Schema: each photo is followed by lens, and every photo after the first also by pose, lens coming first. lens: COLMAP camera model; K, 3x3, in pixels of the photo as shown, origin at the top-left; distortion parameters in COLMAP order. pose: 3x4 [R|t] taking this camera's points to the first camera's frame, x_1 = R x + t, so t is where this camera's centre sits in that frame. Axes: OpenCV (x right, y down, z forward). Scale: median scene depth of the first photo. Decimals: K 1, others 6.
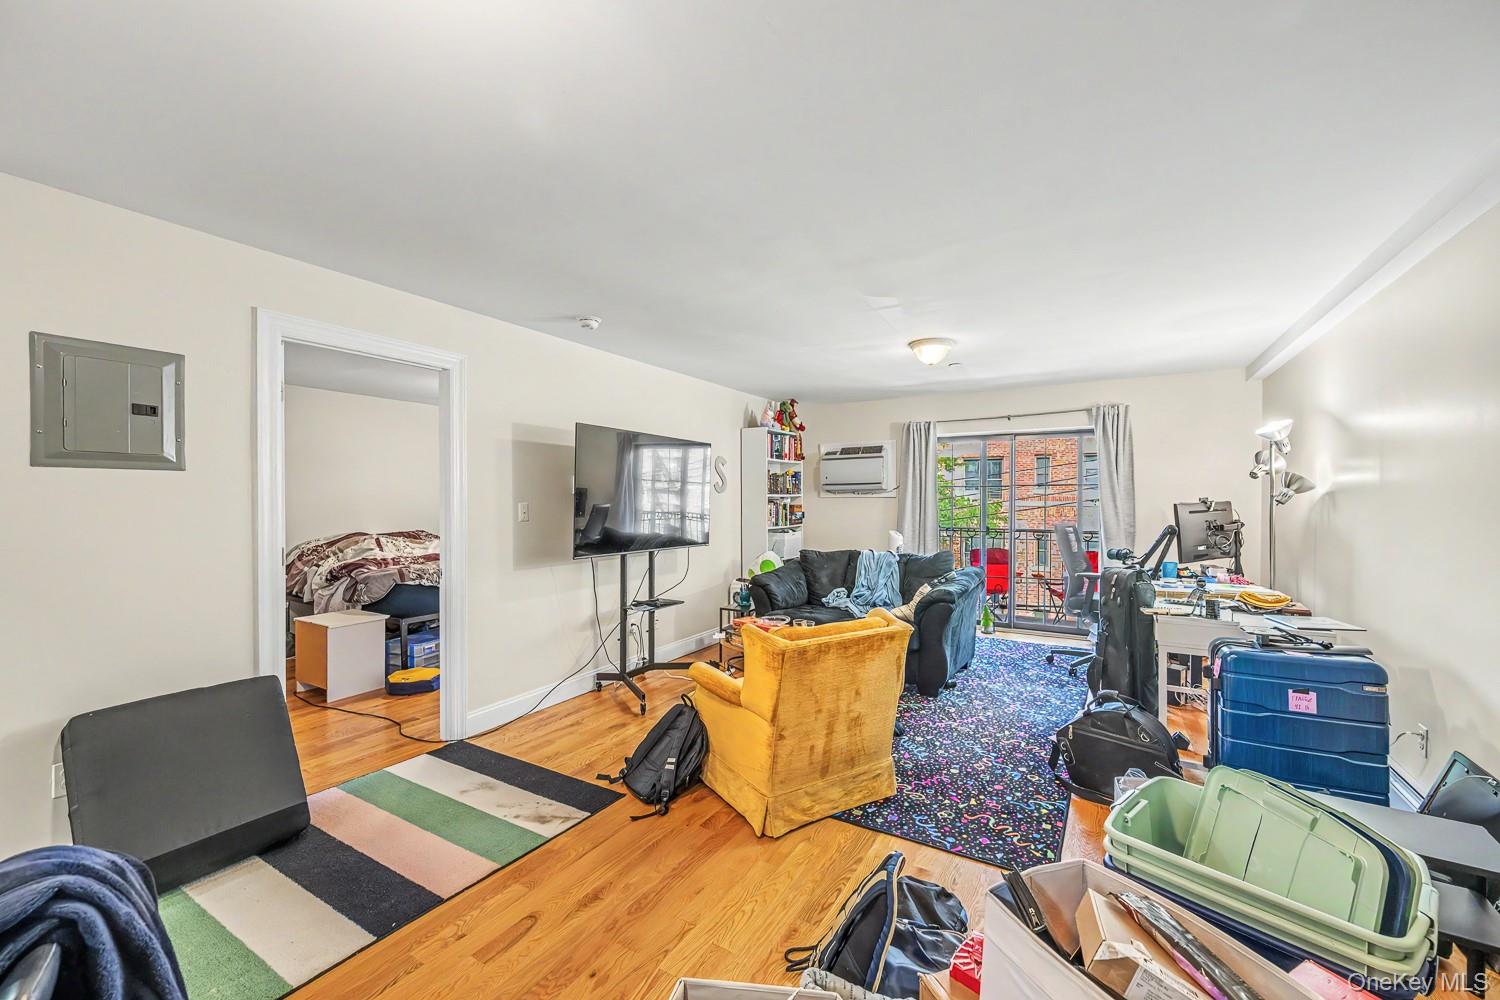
lens RADIAL K [[588.4, 0, 747.3], [0, 588.4, 502.9], [0, 0, 1]] dist [-0.006767, 0.000042]
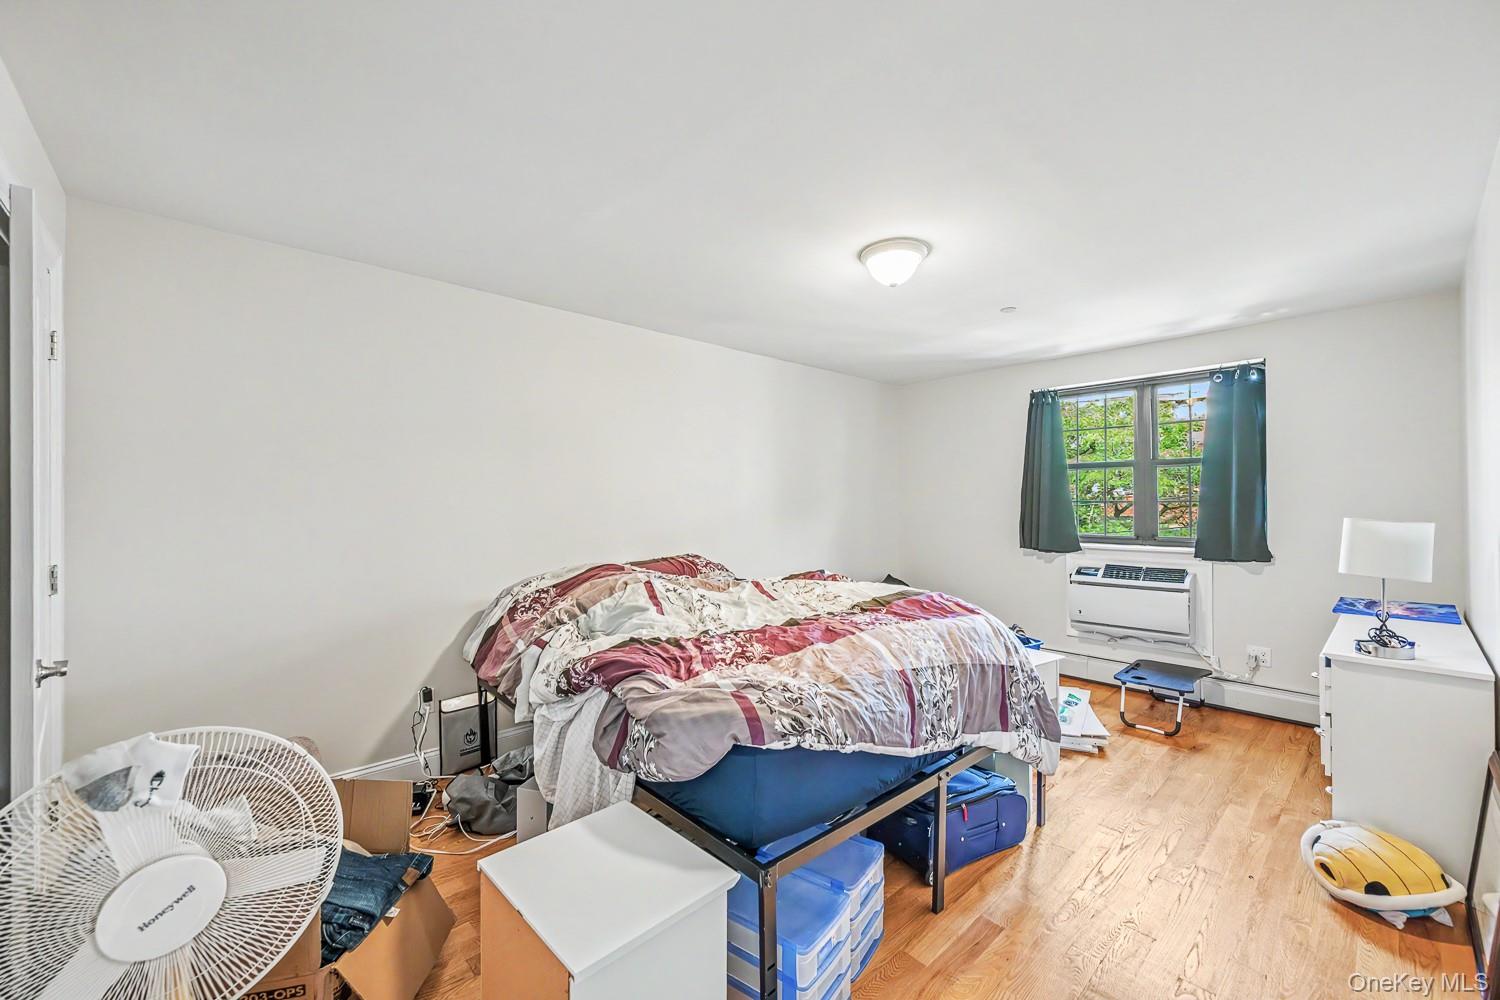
lens RADIAL K [[588.4, 0, 751.8], [0, 588.4, 506.6], [0, 0, 1]] dist [-0.006767, 0.000042]
pose [[0.957683, -0.002319, -0.287817, -0.459663], [0.001884, 0.999997, -0.001787, -0.000353], [0.287820, 0.001169, 0.957684, 0.631128]]
